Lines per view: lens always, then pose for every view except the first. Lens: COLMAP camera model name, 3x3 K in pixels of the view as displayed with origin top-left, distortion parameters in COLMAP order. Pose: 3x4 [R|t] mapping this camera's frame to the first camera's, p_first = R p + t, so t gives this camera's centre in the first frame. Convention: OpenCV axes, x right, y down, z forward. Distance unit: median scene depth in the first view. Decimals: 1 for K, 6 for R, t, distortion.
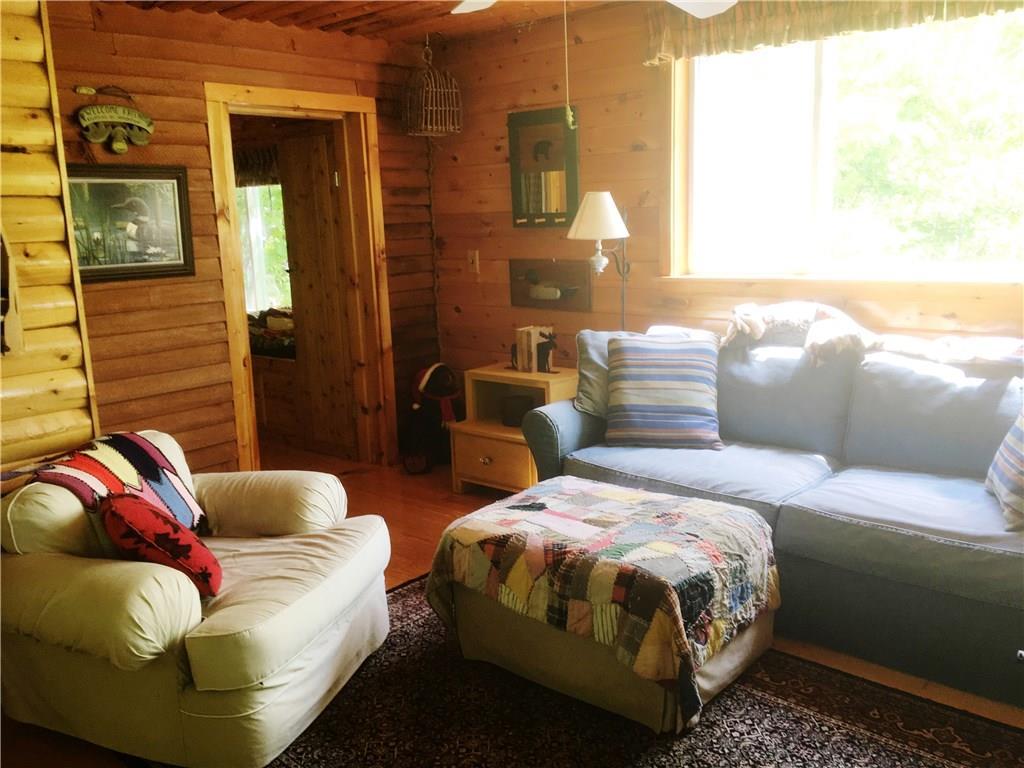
lens RADIAL K [[885.2, 0, 512.4], [0, 885.2, 383.1], [0, 0, 1]] dist [0.055737, -0.039873]
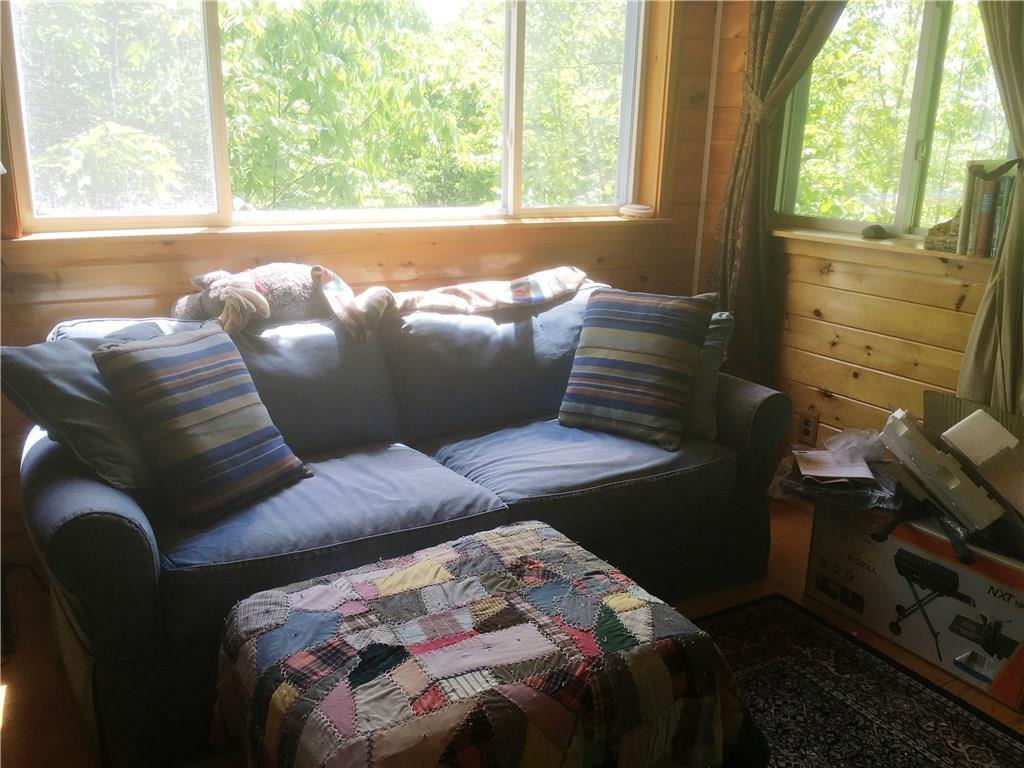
lens RADIAL K [[885.2, 0, 512.1], [0, 885.2, 383.8], [0, 0, 1]] dist [0.055737, -0.039873]
pose [[0.294570, -0.208067, 0.932704, -0.430882], [0.144064, 0.974524, 0.171897, -0.112132], [-0.944708, 0.083733, 0.317041, 0.705473]]
